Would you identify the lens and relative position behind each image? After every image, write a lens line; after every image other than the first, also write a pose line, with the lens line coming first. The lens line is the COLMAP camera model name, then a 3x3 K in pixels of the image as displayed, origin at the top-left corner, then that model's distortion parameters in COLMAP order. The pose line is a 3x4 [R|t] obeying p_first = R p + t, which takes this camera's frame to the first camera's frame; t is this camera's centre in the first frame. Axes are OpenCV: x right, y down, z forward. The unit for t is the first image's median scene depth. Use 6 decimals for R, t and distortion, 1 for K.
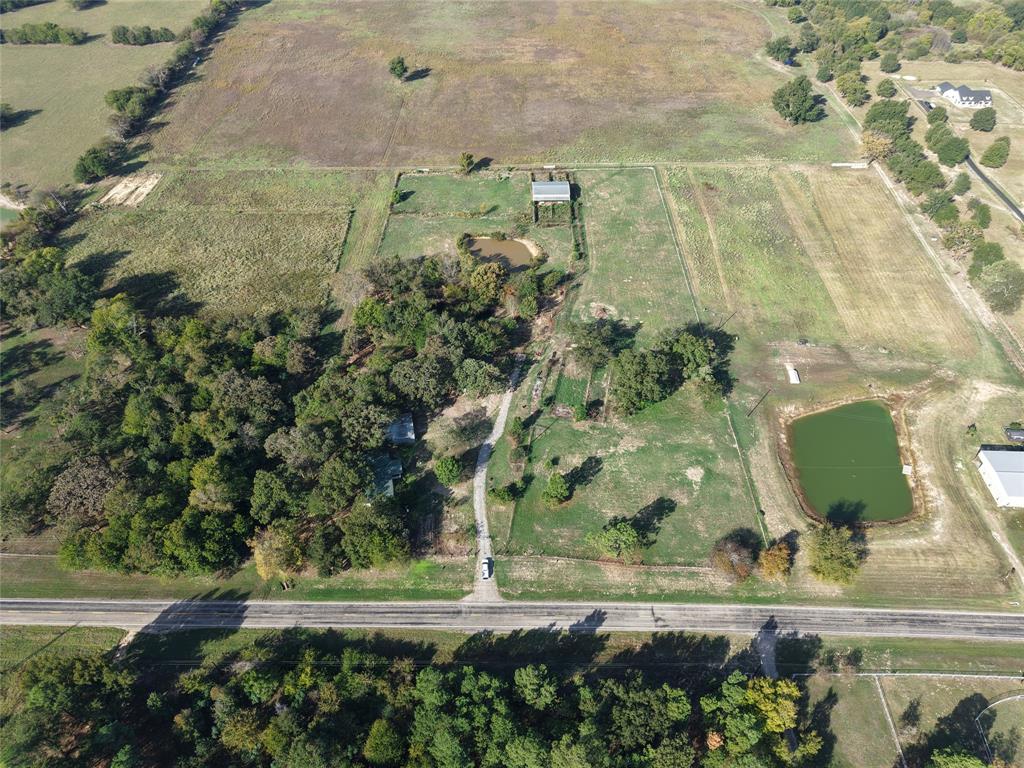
lens RADIAL K [[688.3, 0, 508.5], [0, 688.3, 383.8], [0, 0, 1]] dist [0.016731, -0.015136]
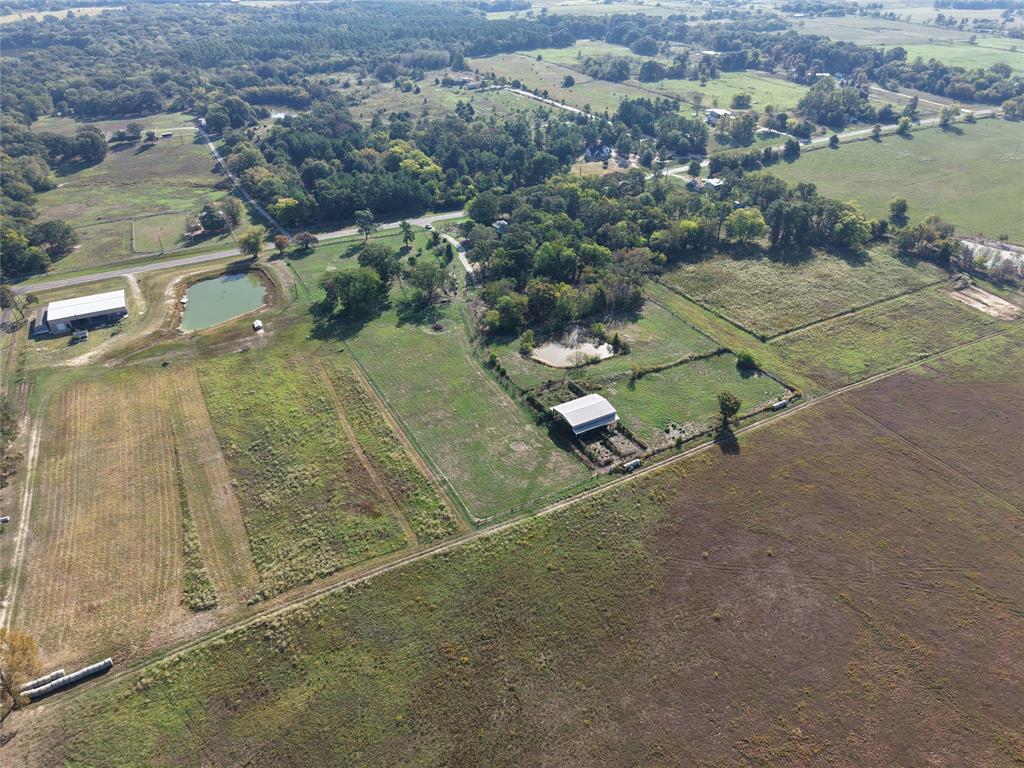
lens RADIAL K [[688.3, 0, 512.3], [0, 688.3, 380.6], [0, 0, 1]] dist [0.016731, -0.015136]
pose [[-0.877348, 0.267571, -0.398329, 0.436139], [-0.338612, 0.242955, 0.909019, -0.991170], [0.340003, 0.932405, -0.122554, 1.141408]]
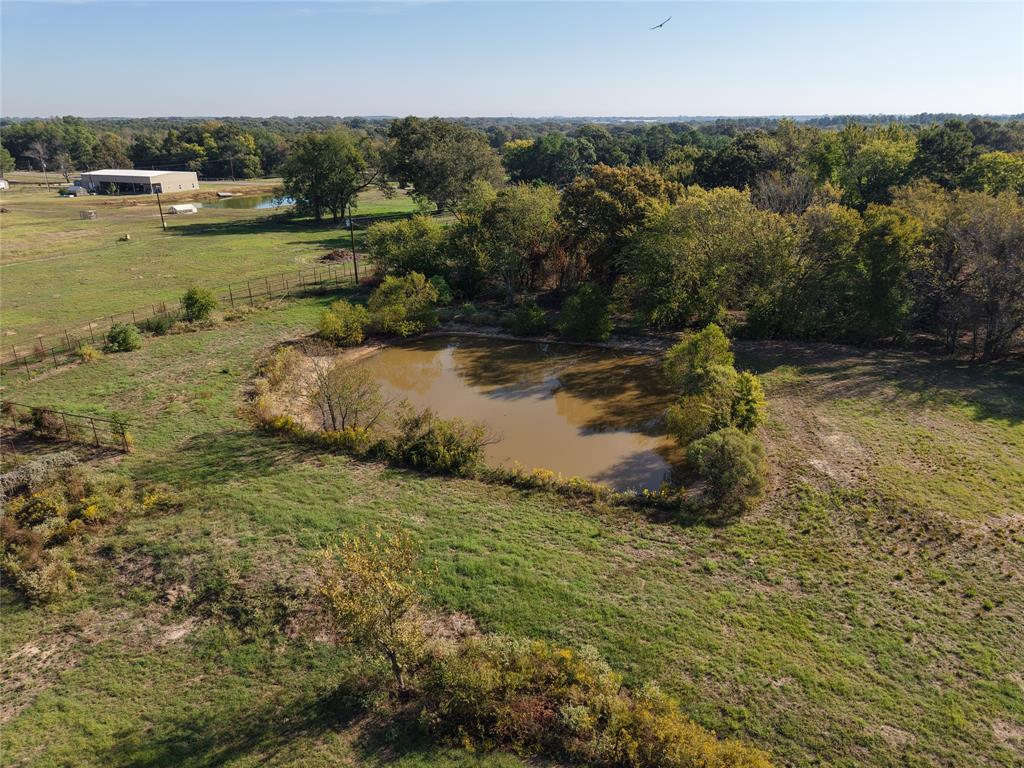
lens RADIAL K [[688.3, 0, 511.9], [0, 688.3, 384.2], [0, 0, 1]] dist [0.016731, -0.015136]
pose [[-0.939192, -0.115913, 0.323237, -0.072722], [0.248446, 0.420432, 0.872646, -0.343438], [-0.237050, 0.899890, -0.366068, 1.076545]]
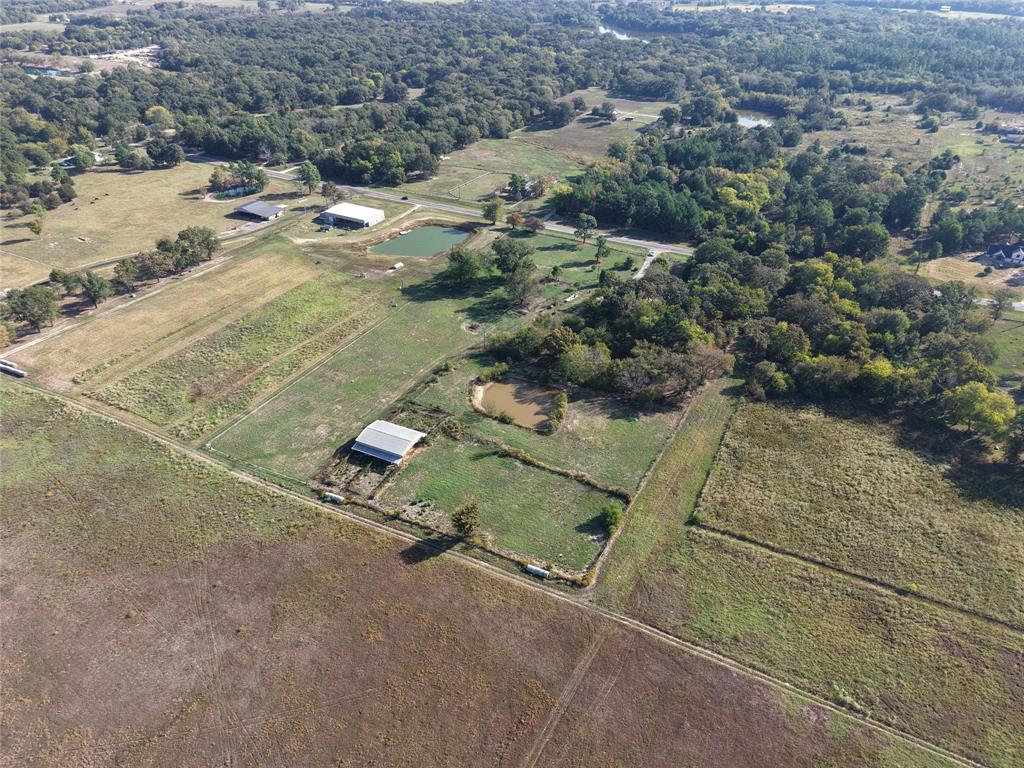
lens RADIAL K [[688.3, 0, 508.4], [0, 688.3, 385.2], [0, 0, 1]] dist [0.016731, -0.015136]
pose [[-0.892527, -0.243921, 0.379339, -0.308243], [0.324234, 0.237599, 0.915652, -0.953527], [-0.313477, 0.940239, -0.132976, 1.110488]]
